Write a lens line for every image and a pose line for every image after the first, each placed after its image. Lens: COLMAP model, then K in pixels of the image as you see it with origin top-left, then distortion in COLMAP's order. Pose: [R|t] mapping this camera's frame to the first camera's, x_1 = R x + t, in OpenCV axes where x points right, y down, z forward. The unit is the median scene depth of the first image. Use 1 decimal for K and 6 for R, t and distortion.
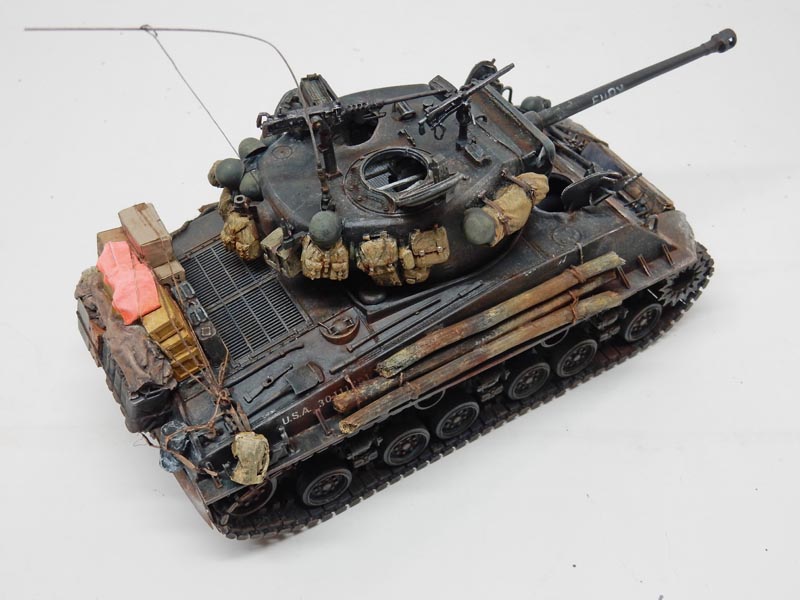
lens RADIAL K [[974.0, 0, 400.0], [0, 974.0, 300.0], [0, 0, 1]] dist [0.012911, 0.015606]
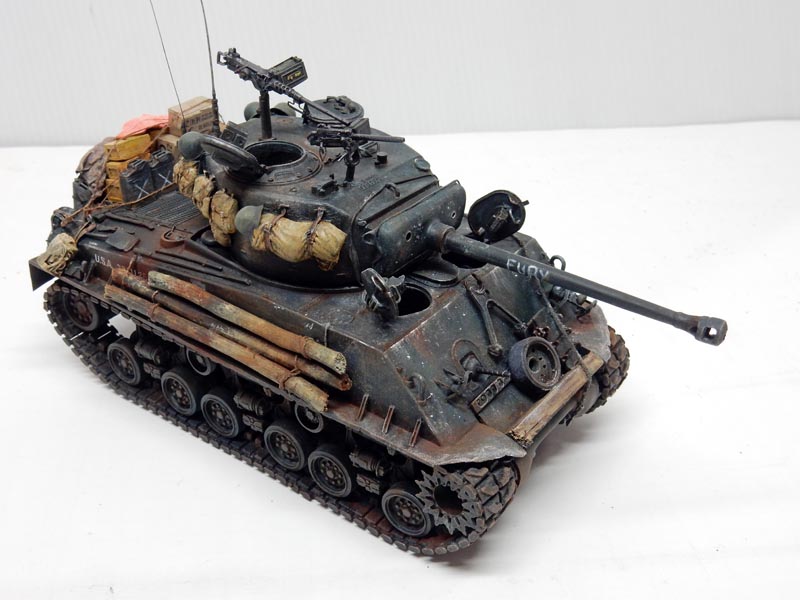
lens RADIAL K [[974.0, 0, 400.0], [0, 974.0, 300.0], [0, 0, 1]] dist [0.012911, 0.015606]
pose [[0.396109, 0.528118, -0.751125, 0.913224], [-0.706738, 0.697602, 0.117785, -0.235153], [0.586191, 0.484192, 0.649568, 0.425218]]
